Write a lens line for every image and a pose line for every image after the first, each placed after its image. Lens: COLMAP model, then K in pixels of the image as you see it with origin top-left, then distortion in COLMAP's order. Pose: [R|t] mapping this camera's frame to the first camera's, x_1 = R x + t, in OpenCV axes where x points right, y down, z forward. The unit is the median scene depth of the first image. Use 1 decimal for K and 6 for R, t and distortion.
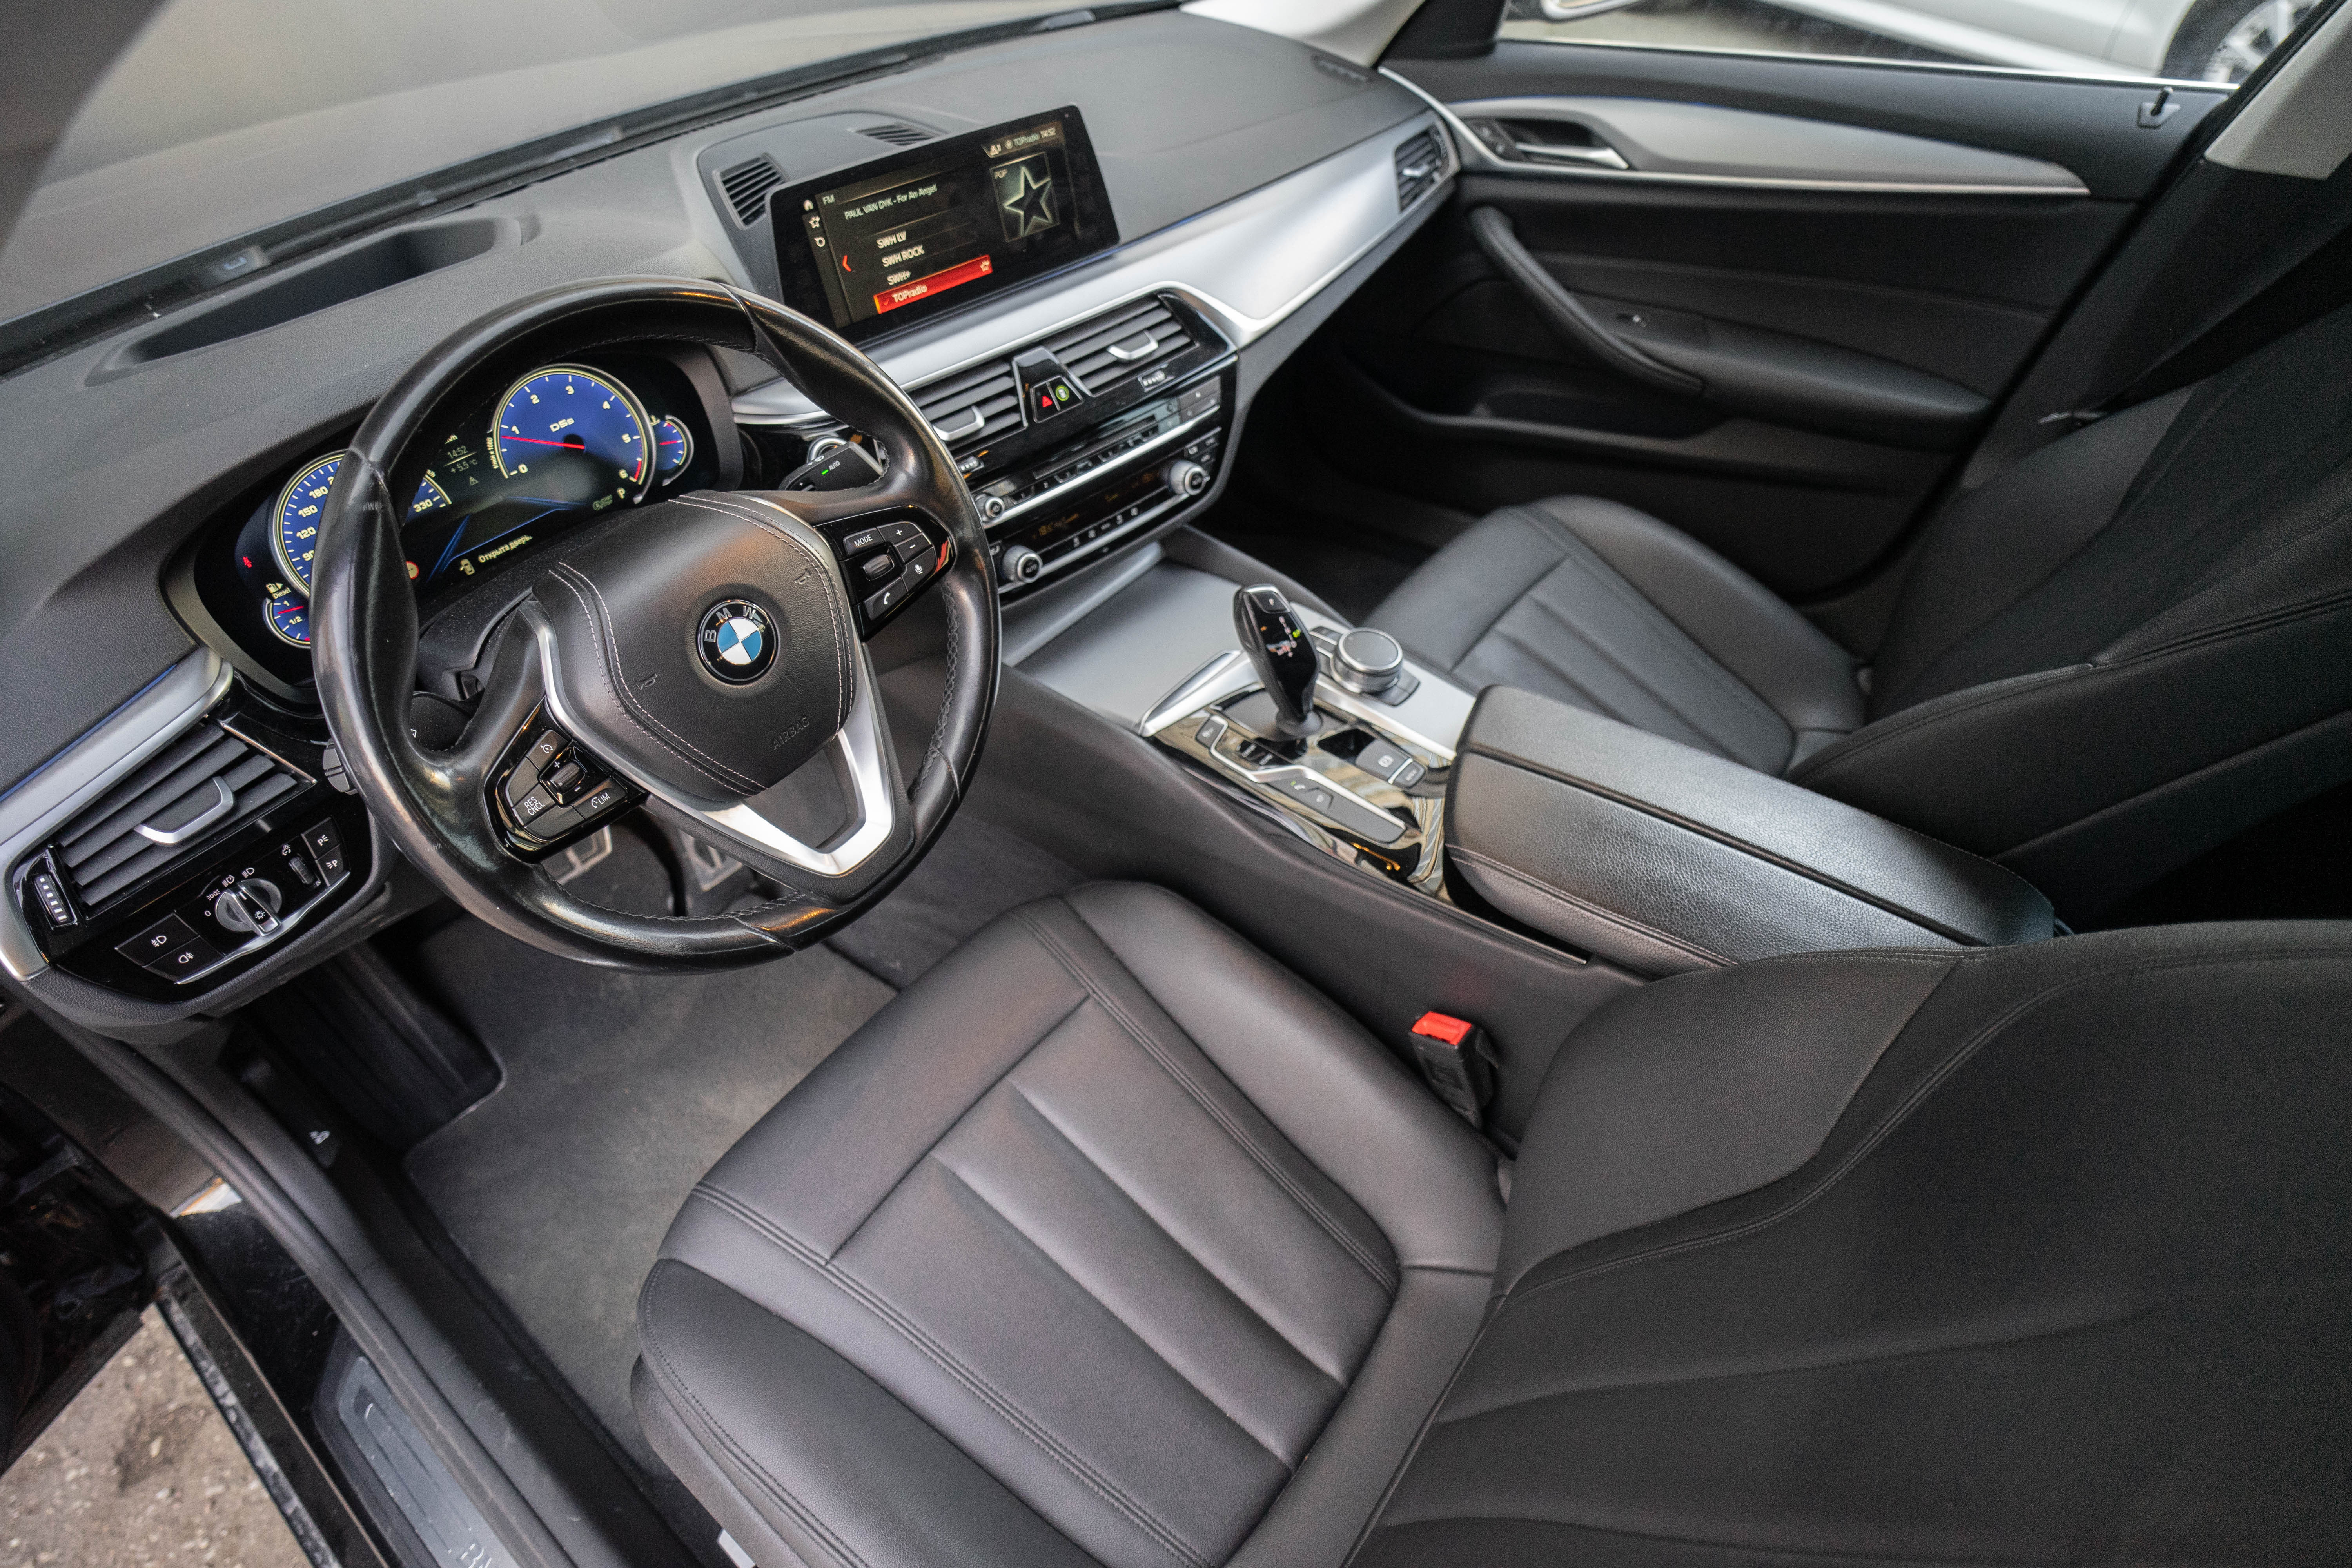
lens RADIAL K [[1211.9, 0, 1180.8], [0, 1211.9, 770.2], [0, 0, 1]] dist [-0.047093, 0.020240]
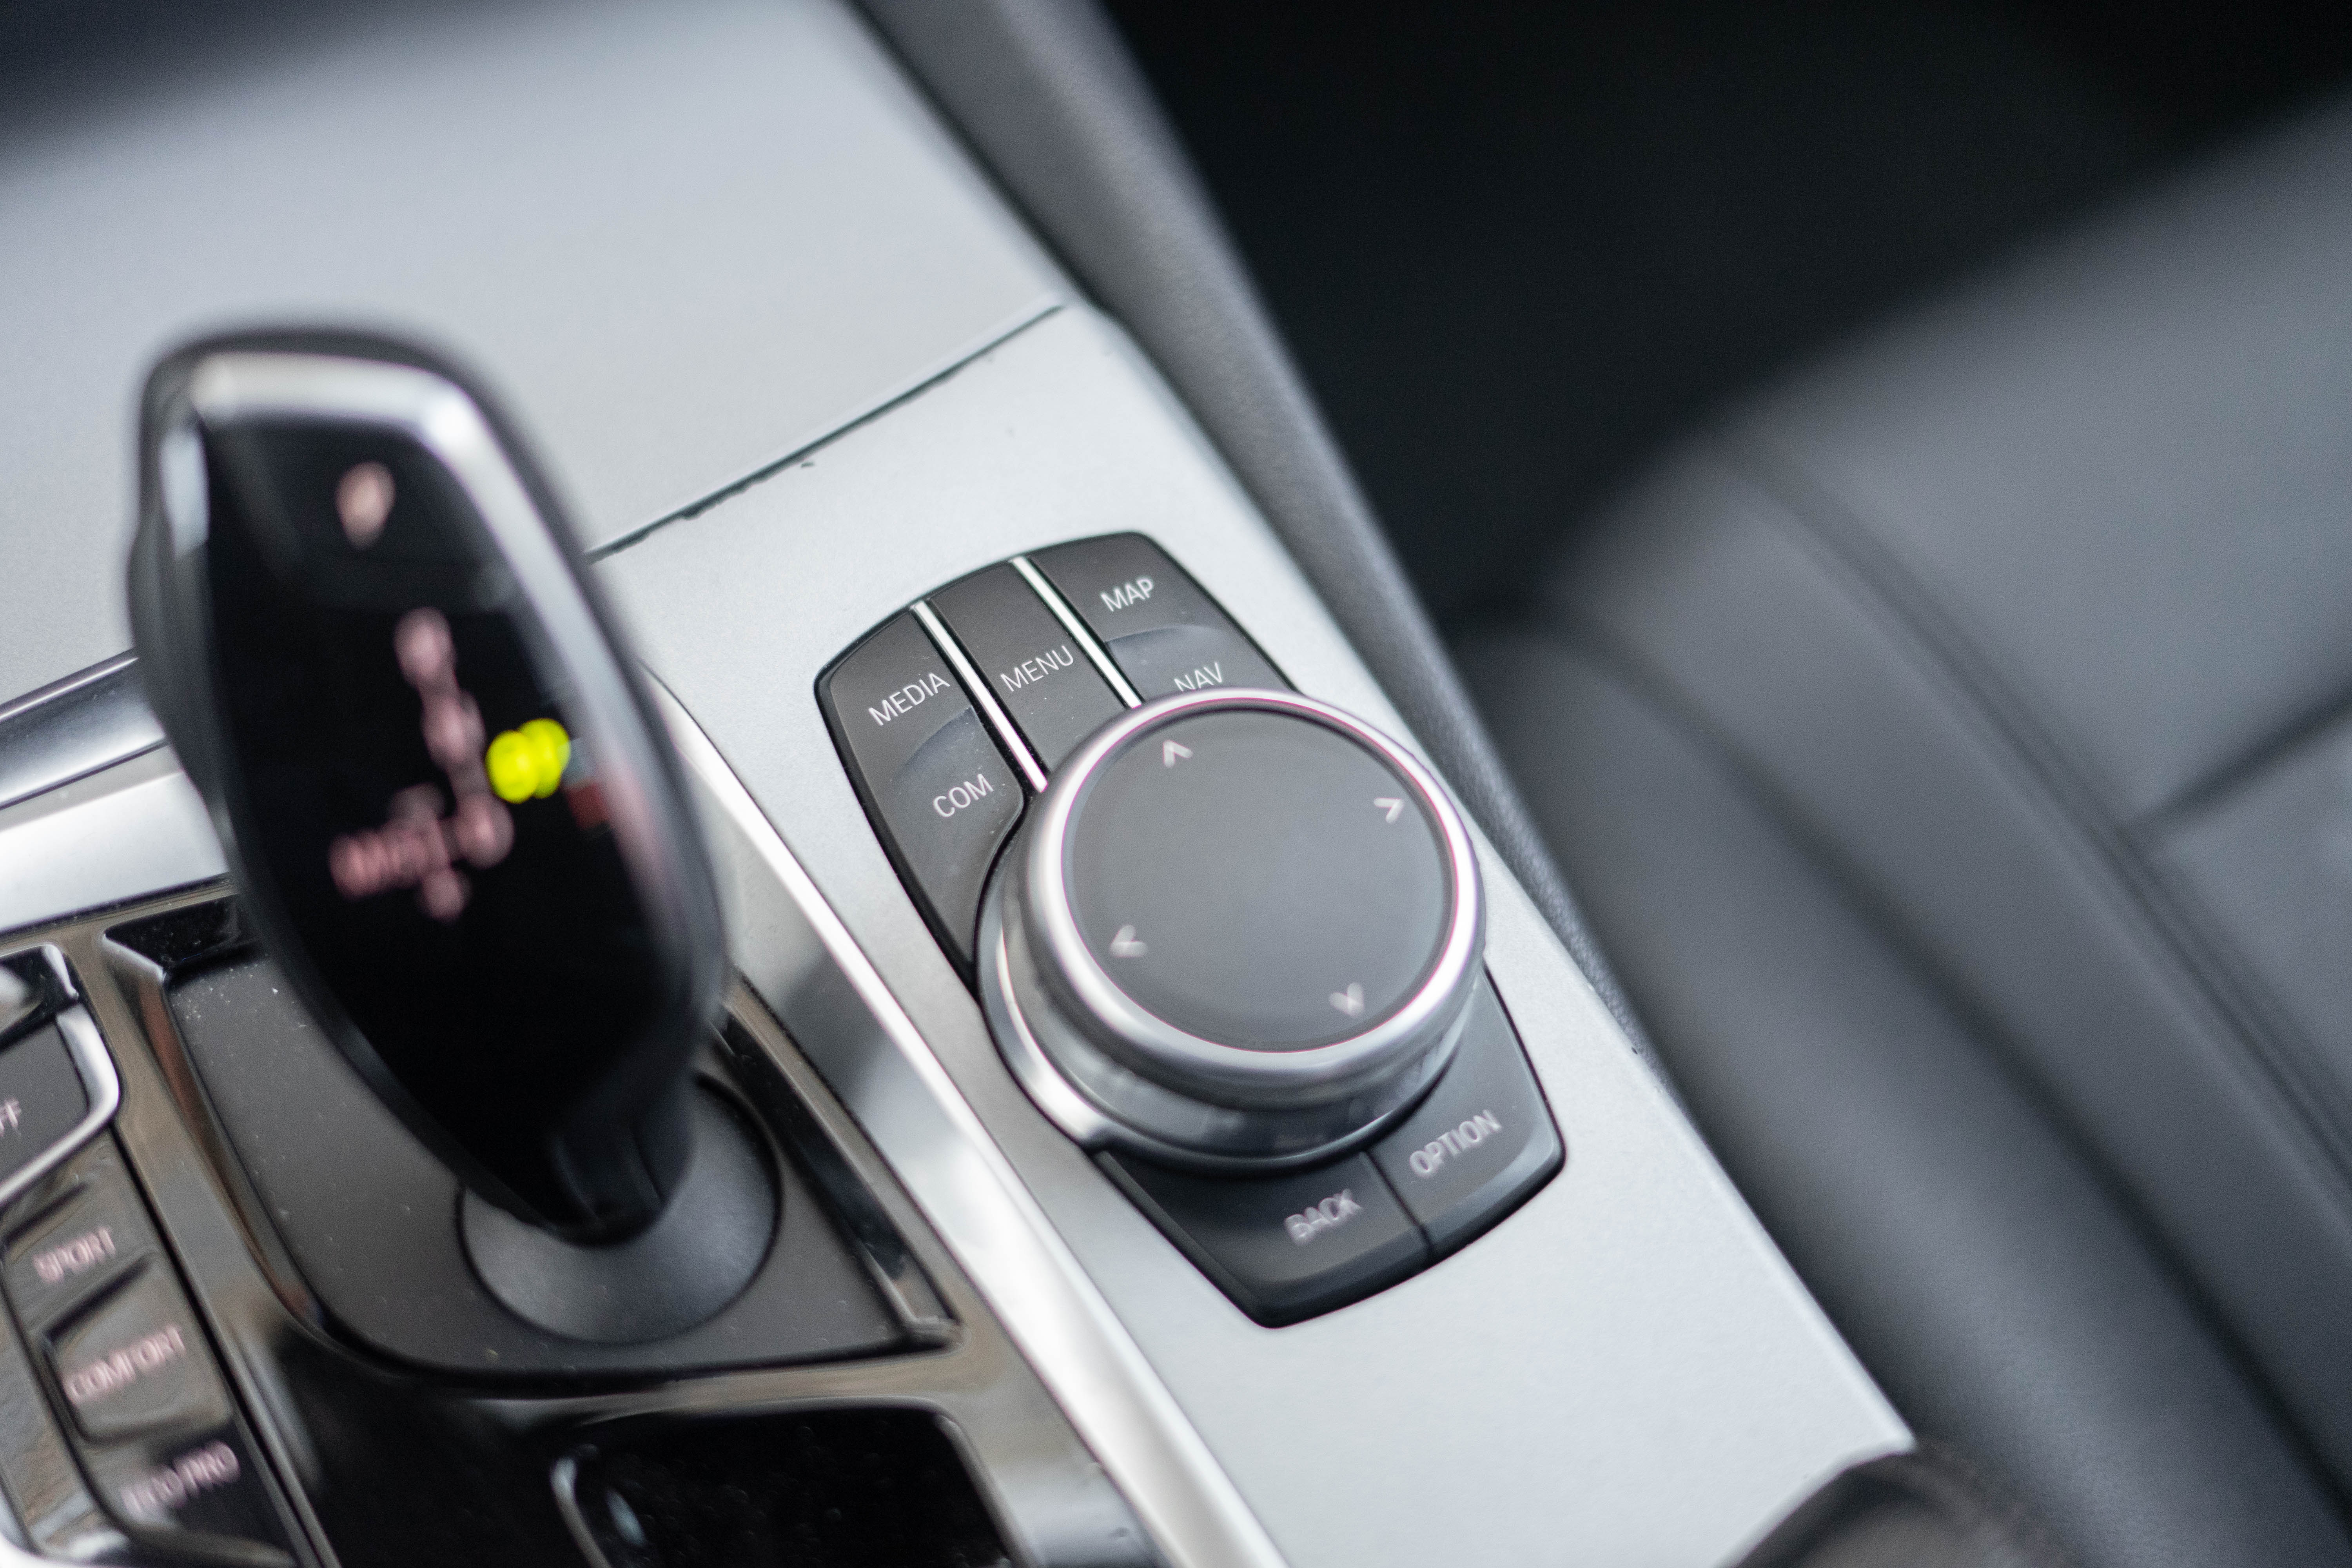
lens RADIAL K [[3626.9, 0, 1165.3], [0, 3626.9, 784.1], [0, 0, 1]] dist [-0.031083, 0.000000]
pose [[0.937591, 0.311854, -0.153852, 0.216962], [-0.272720, 0.933933, 0.231070, -0.215170], [0.215748, -0.174690, 0.960696, 0.609268]]
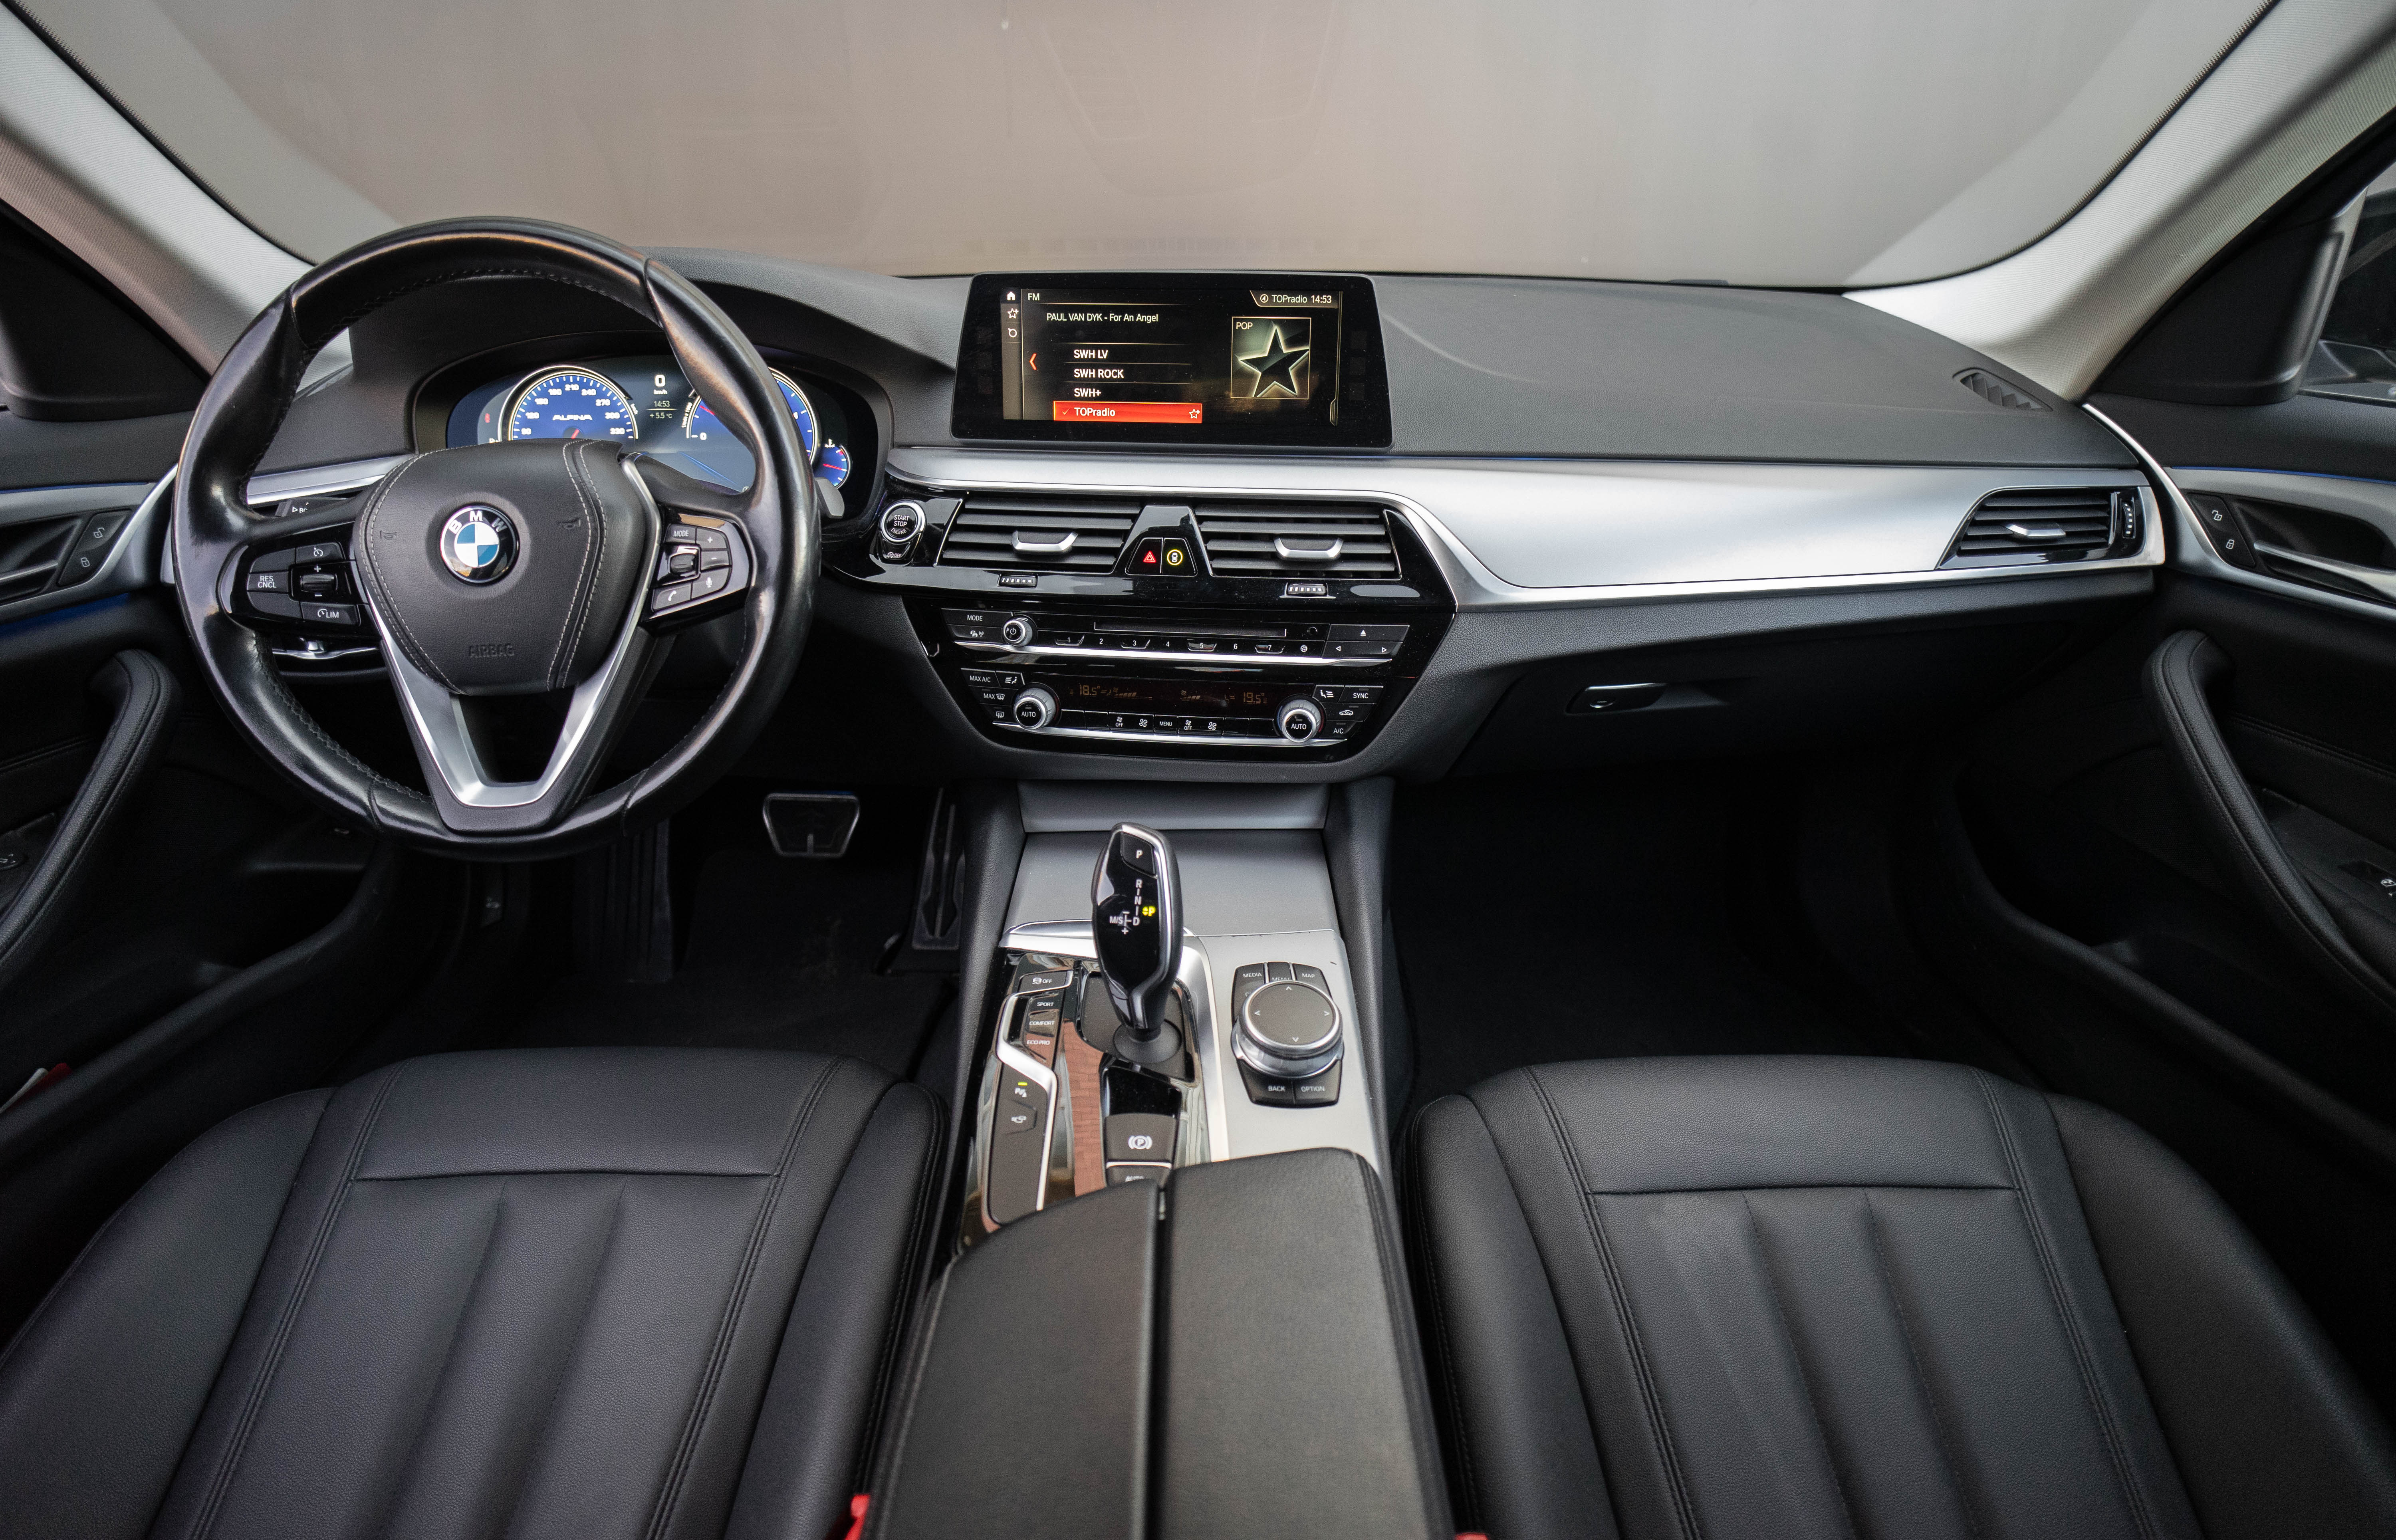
lens RADIAL K [[1214.7, 0, 1207.7], [0, 1214.7, 742.0], [0, 0, 1]] dist [-0.030182, 0.001617]
pose [[0.633066, 0.363100, -0.683656, 0.548570], [-0.544384, 0.836708, -0.059712, -0.166389], [0.550340, 0.409973, 0.727357, 0.447554]]
